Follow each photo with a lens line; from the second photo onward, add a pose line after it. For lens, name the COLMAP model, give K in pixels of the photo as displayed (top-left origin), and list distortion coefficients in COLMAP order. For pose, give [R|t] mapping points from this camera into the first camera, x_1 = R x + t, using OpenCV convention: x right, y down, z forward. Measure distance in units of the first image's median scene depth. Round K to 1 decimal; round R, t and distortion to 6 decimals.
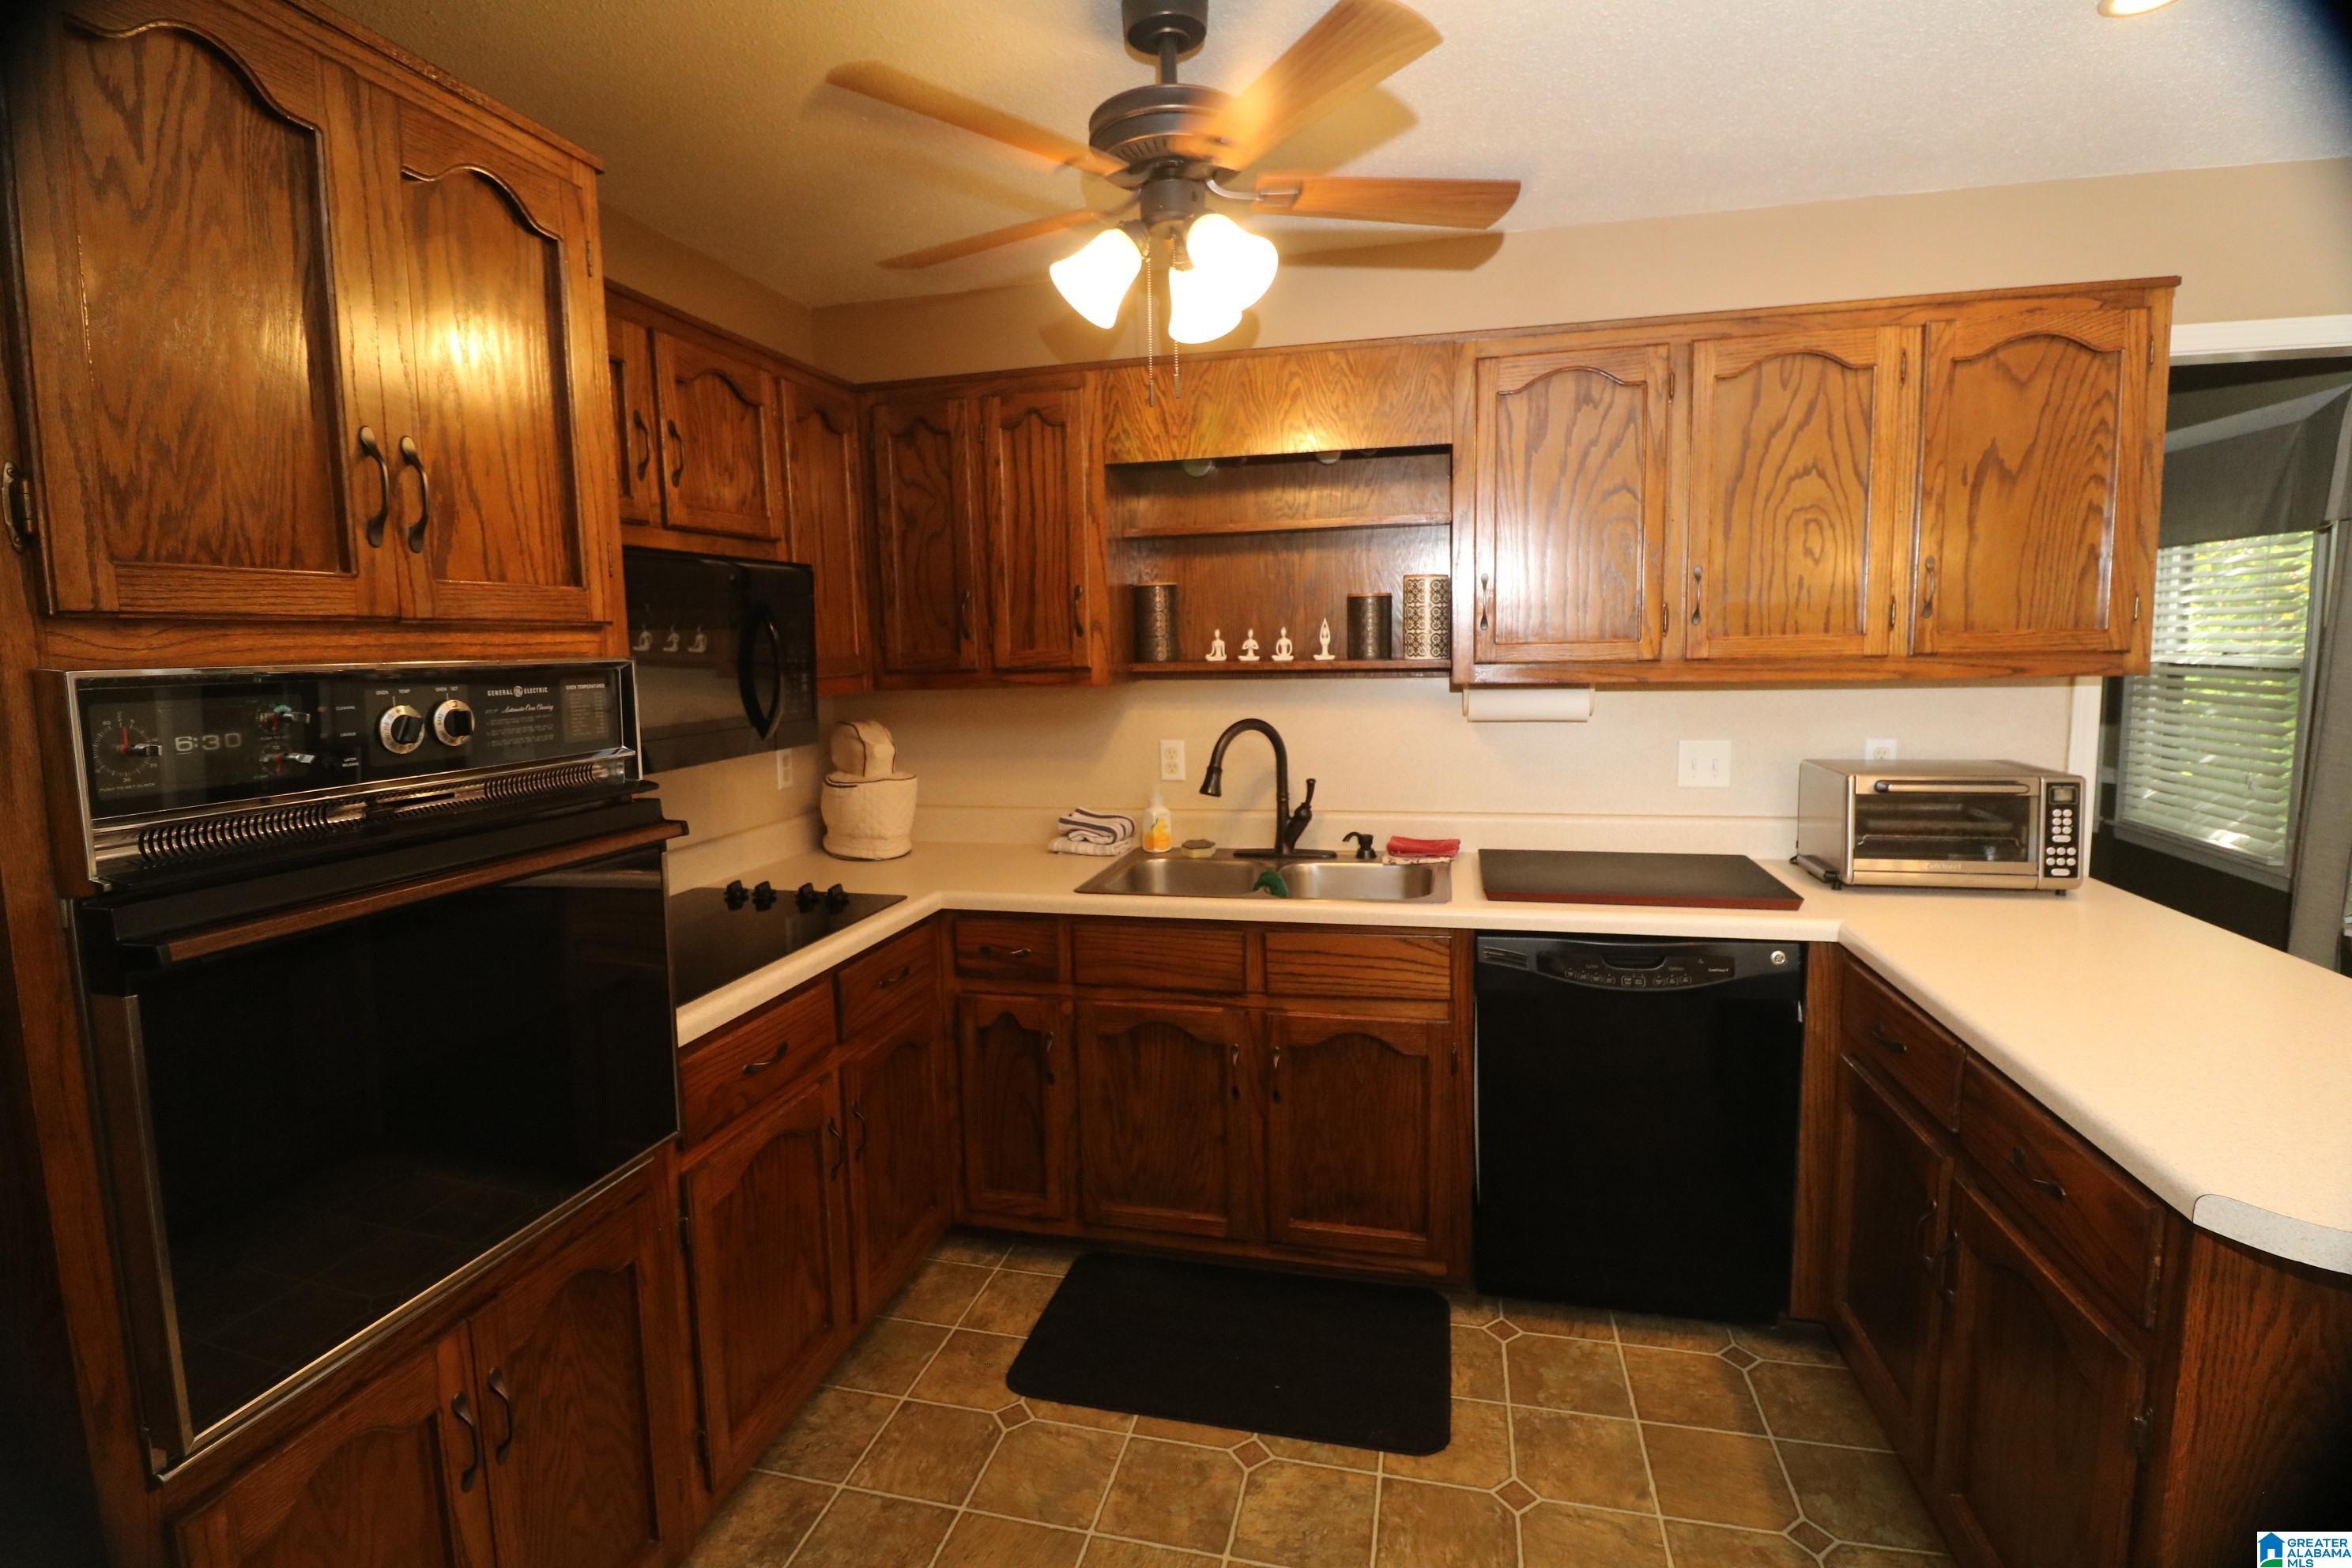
lens RADIAL K [[1102.9, 0, 1180.9], [0, 1102.9, 765.9], [0, 0, 1]] dist [-0.002682, -0.008594]
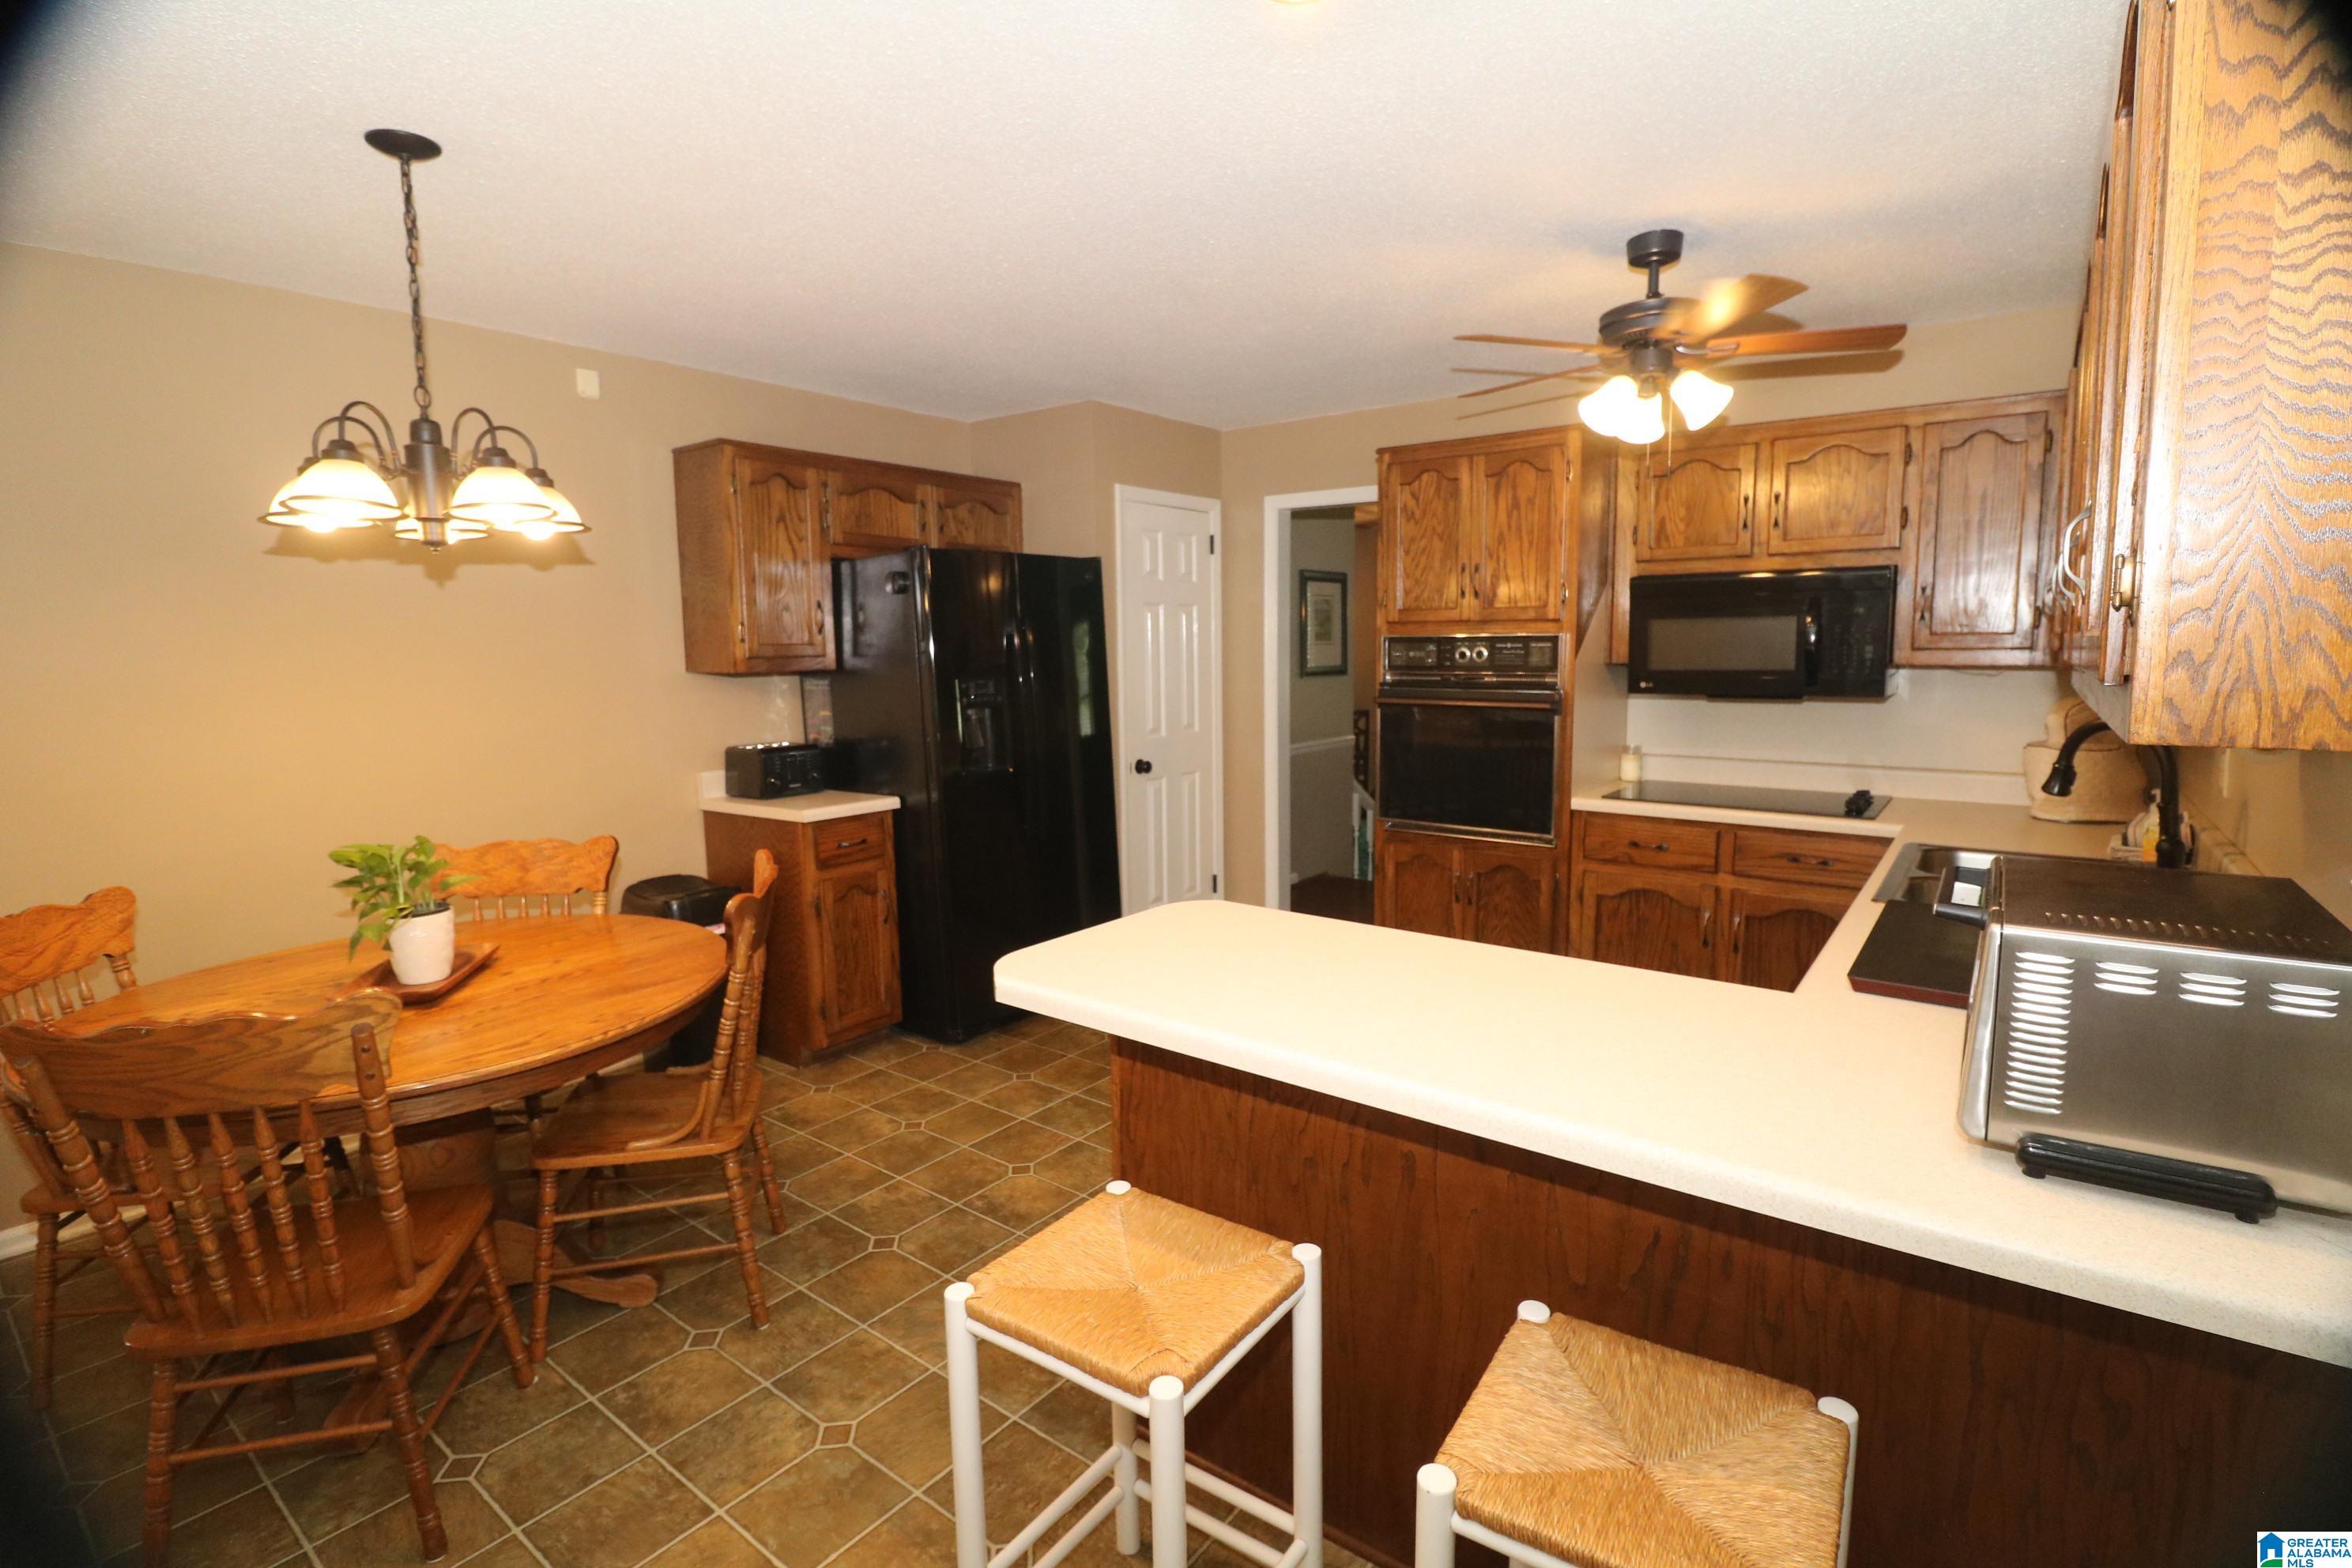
lens RADIAL K [[1102.9, 0, 1180.0], [0, 1102.9, 775.7], [0, 0, 1]] dist [-0.002682, -0.008594]
pose [[-0.409498, 0.136037, -0.902112, 1.416544], [-0.085225, 0.978792, 0.186286, -0.118325], [0.908322, 0.153166, -0.389219, 0.845317]]
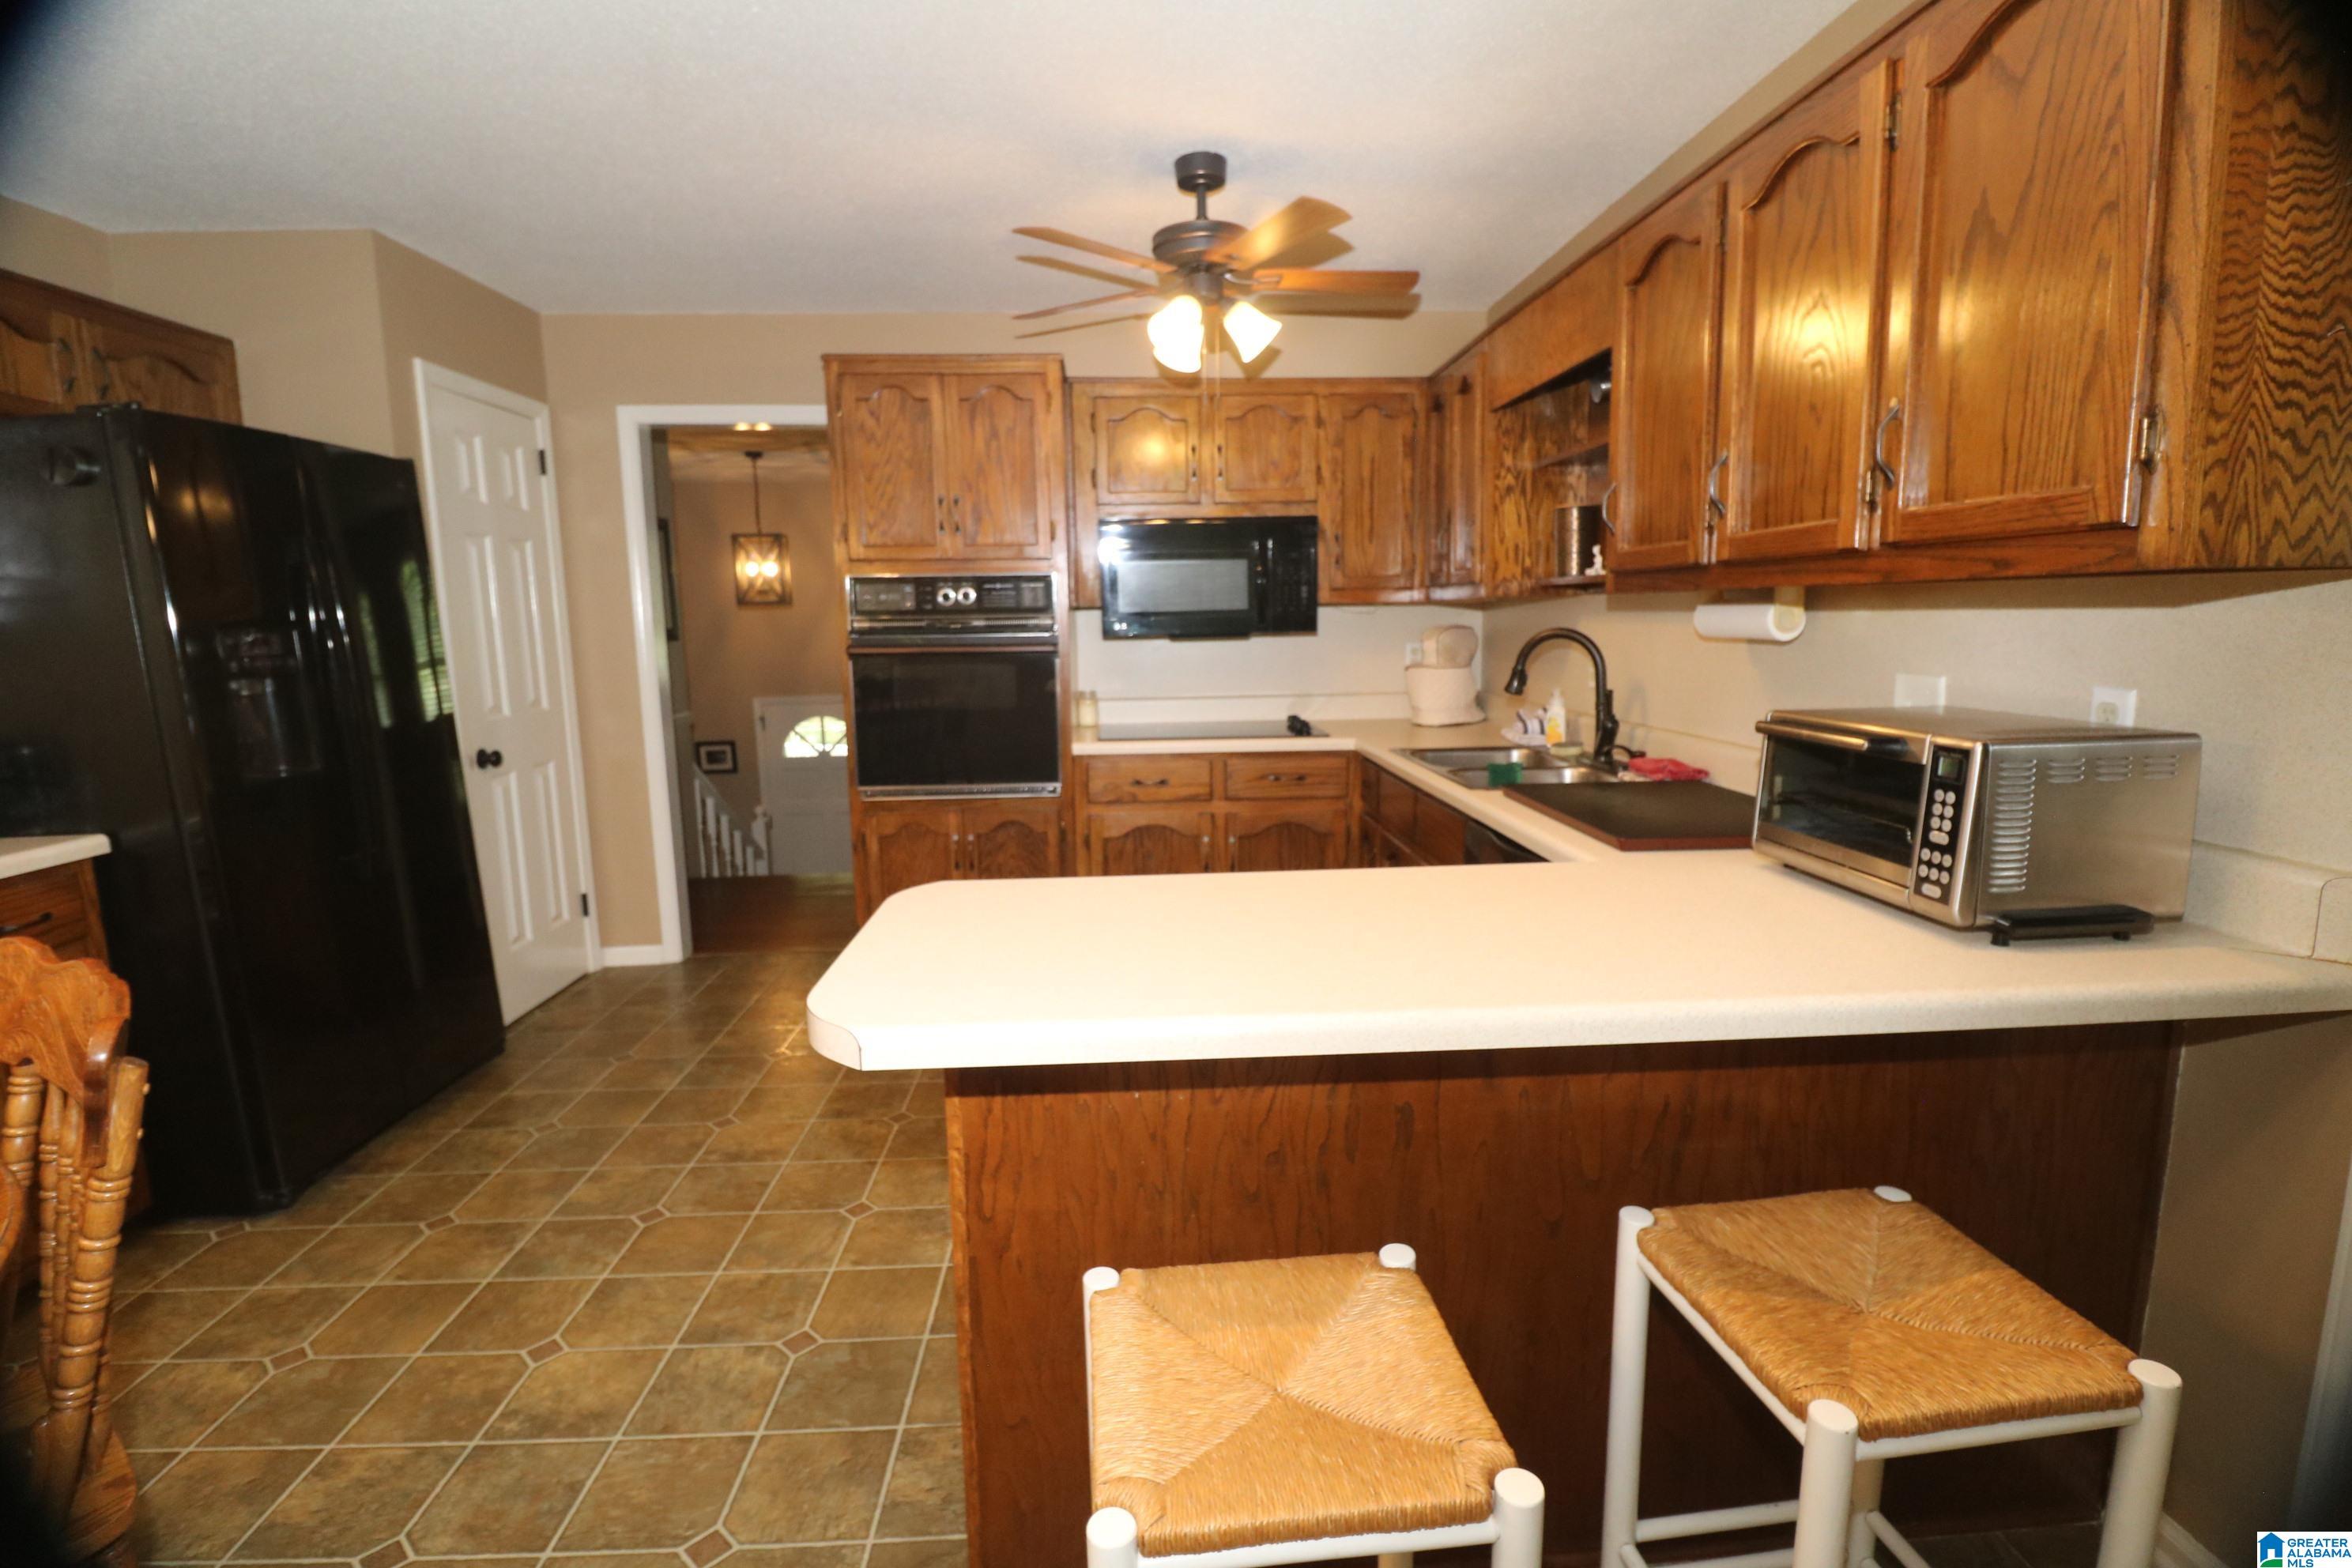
lens RADIAL K [[1102.9, 0, 1180.4], [0, 1102.9, 772.4], [0, 0, 1]] dist [-0.002682, -0.008594]
pose [[0.283284, 0.153409, -0.946687, 1.262683], [-0.099203, 0.986515, 0.130178, -0.008194], [0.953891, 0.057037, 0.294683, 0.407596]]
